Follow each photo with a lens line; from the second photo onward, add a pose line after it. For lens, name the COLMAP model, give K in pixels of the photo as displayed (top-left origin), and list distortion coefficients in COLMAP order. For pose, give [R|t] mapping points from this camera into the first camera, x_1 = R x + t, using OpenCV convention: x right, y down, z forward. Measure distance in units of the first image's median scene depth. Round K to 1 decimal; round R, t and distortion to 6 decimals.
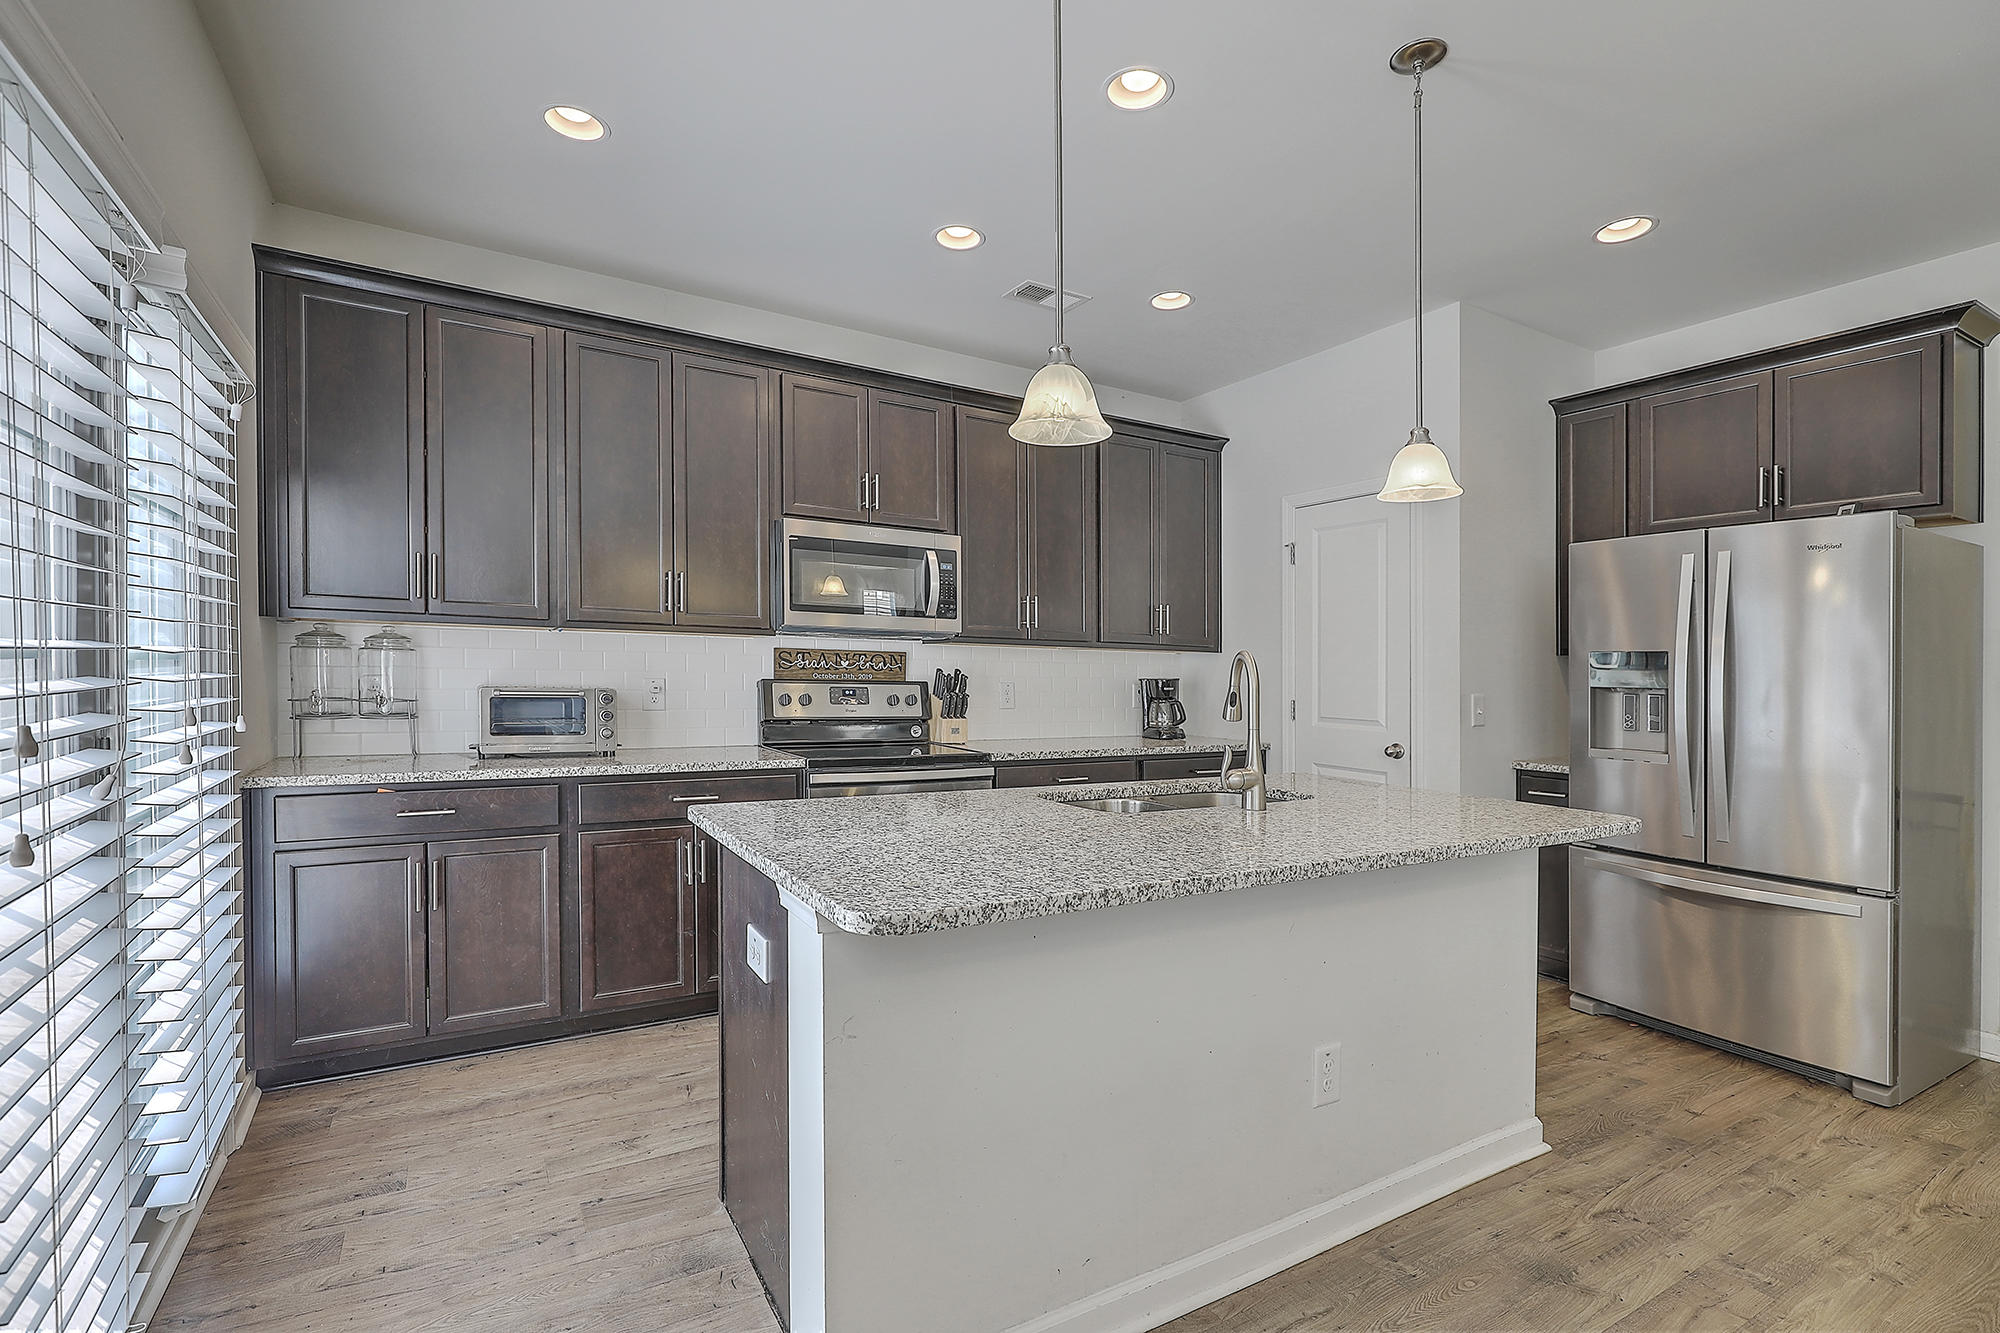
lens RADIAL K [[899.8, 0, 979.4], [0, 899.8, 668.4], [0, 0, 1]] dist [-0.001049, -0.000333]
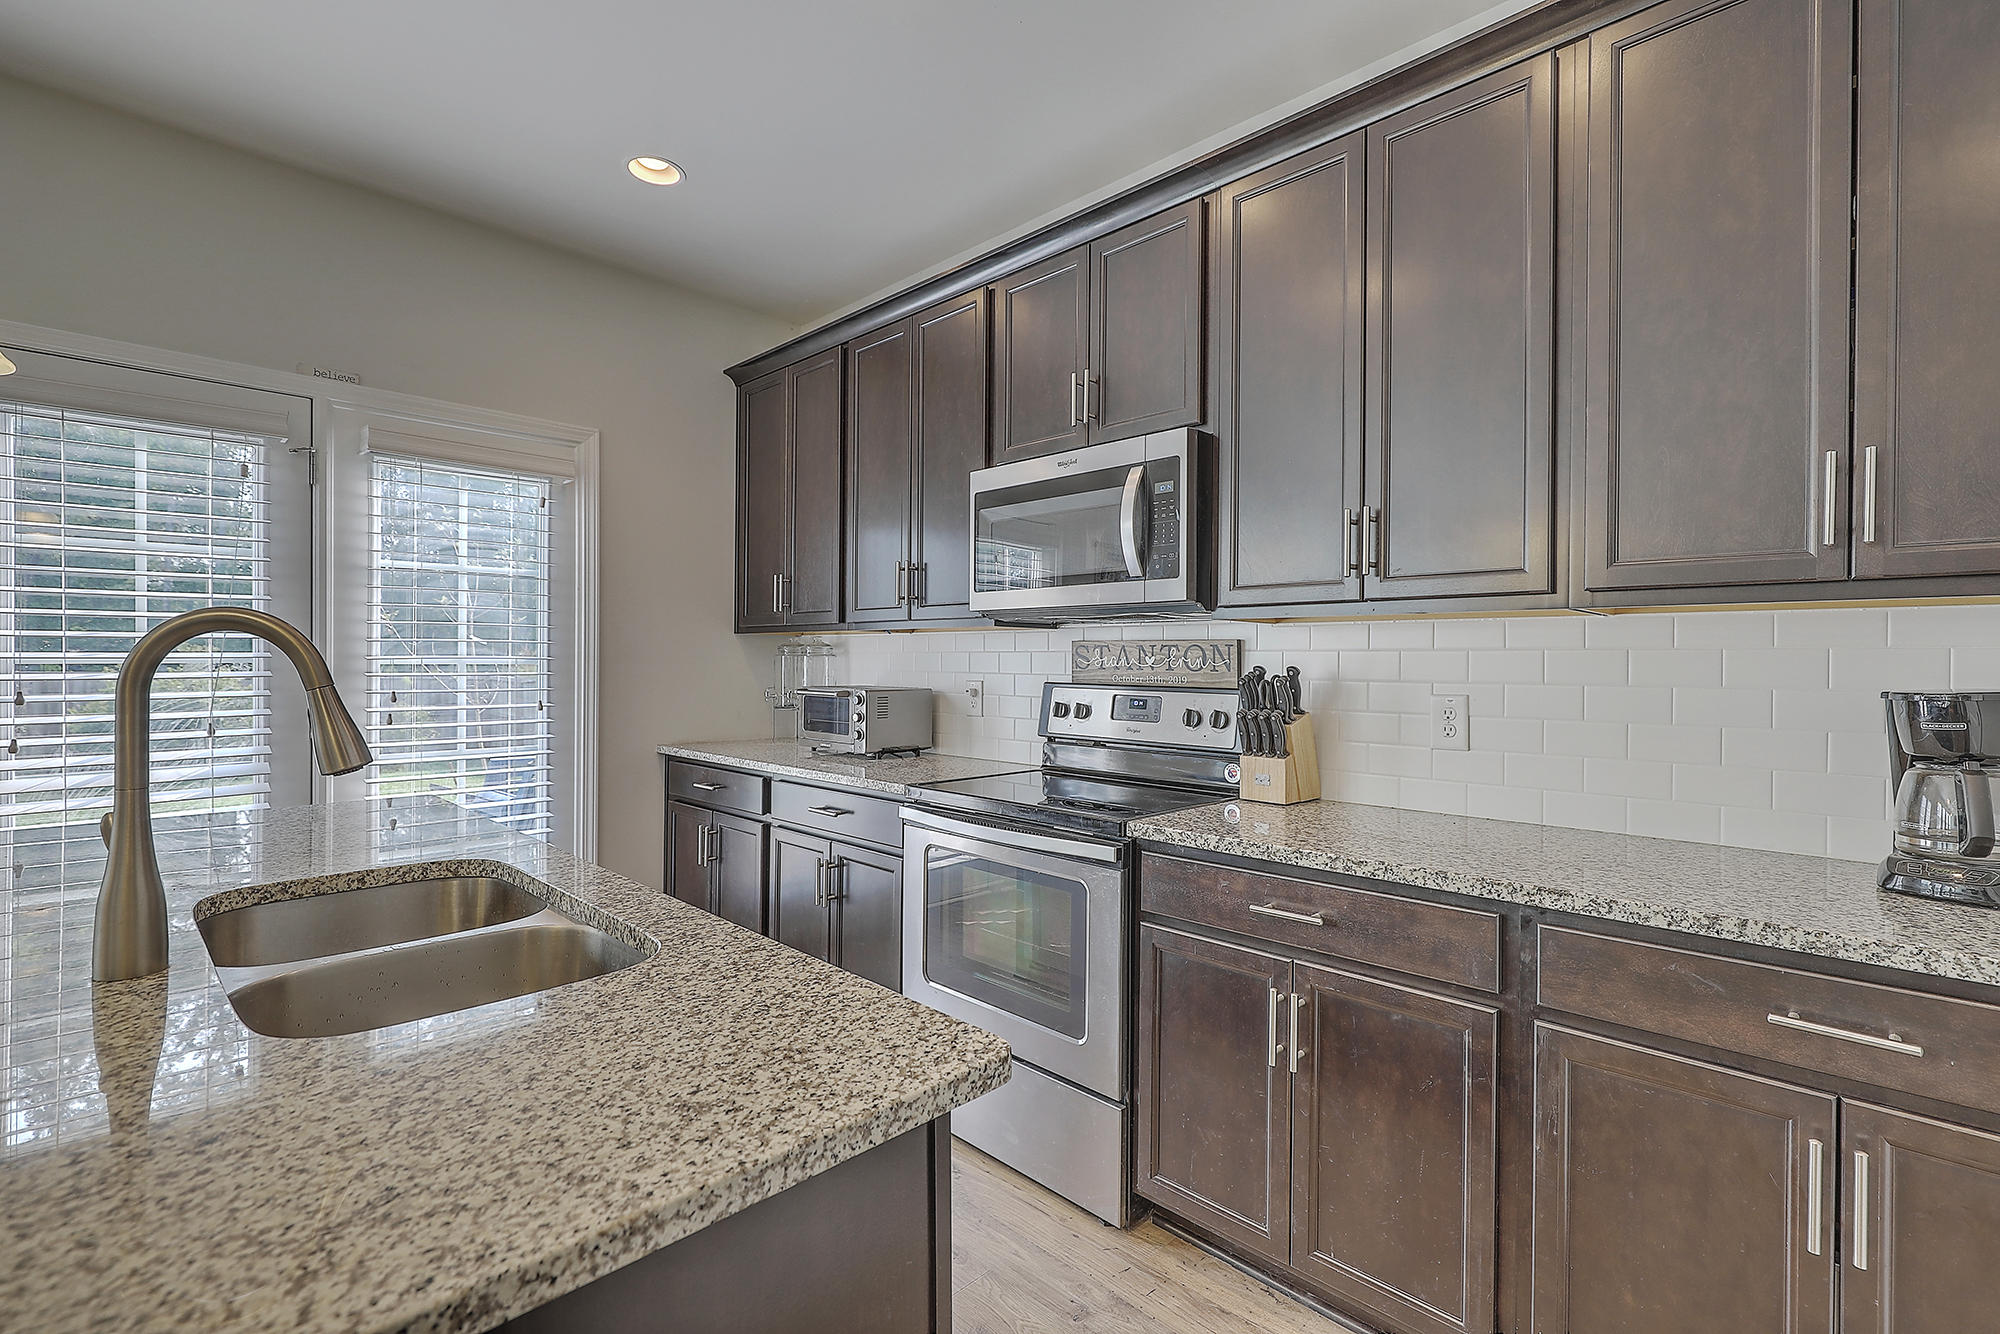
lens RADIAL K [[899.8, 0, 1014.8], [0, 899.8, 659.9], [0, 0, 1]] dist [-0.001049, -0.000333]
pose [[0.300707, -0.022008, -0.953463, 0.466666], [-0.007242, 0.999652, -0.025358, 0.011970], [0.953689, 0.014531, 0.300443, 0.709260]]
